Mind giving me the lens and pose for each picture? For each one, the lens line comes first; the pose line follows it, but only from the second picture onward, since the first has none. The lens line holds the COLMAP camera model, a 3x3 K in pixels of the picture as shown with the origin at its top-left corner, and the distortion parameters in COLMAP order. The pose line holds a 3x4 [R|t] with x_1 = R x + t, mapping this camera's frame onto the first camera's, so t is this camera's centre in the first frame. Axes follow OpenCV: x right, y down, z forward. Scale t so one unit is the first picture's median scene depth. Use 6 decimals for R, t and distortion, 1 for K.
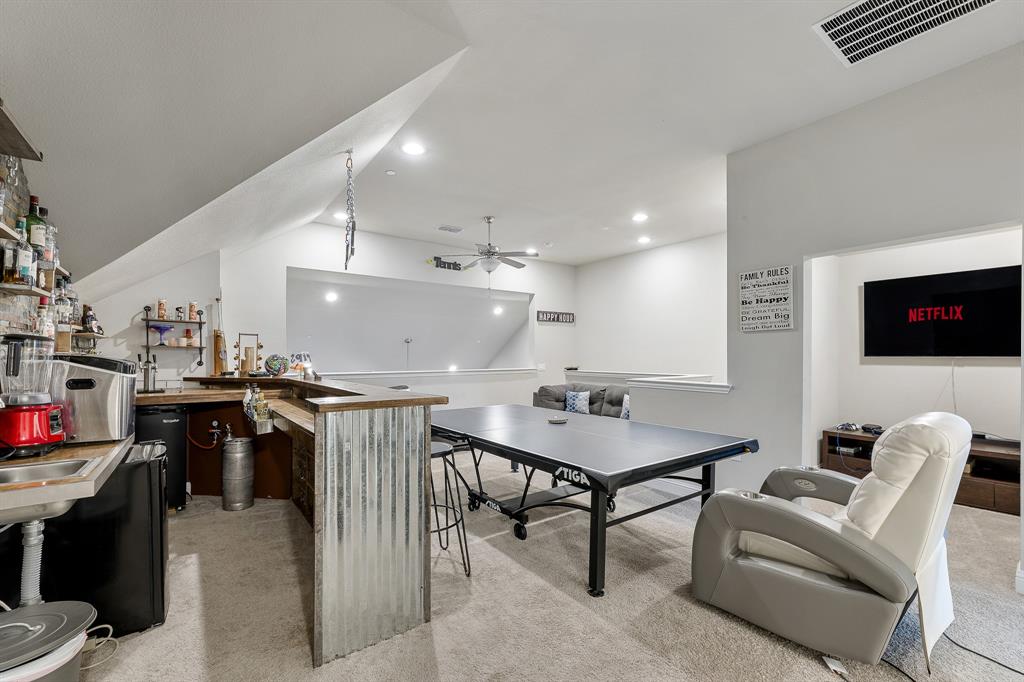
lens RADIAL K [[407.7, 0, 511.0], [0, 407.7, 360.6], [0, 0, 1]] dist [0.013811, 0.000162]
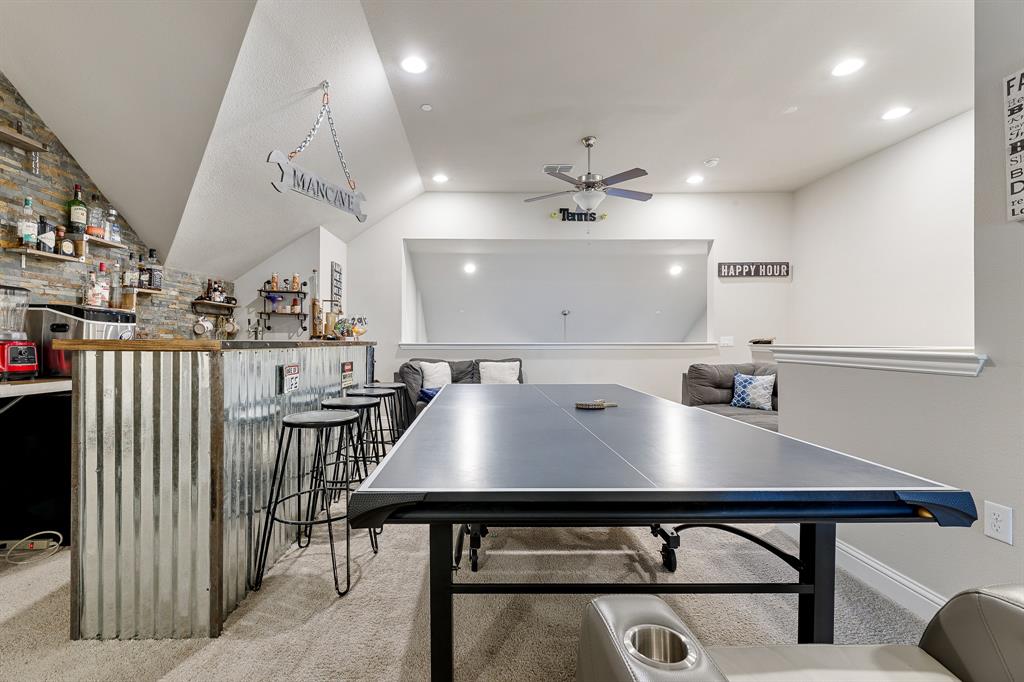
lens RADIAL K [[421.7, 0, 511.8], [0, 421.7, 346.5], [0, 0, 1]] dist [0.001362, 0.000100]
pose [[0.822755, 0.005222, -0.568372, 0.232723], [-0.004714, 0.999986, 0.002365, 0.031369], [0.568376, 0.000733, 0.822769, 0.224175]]
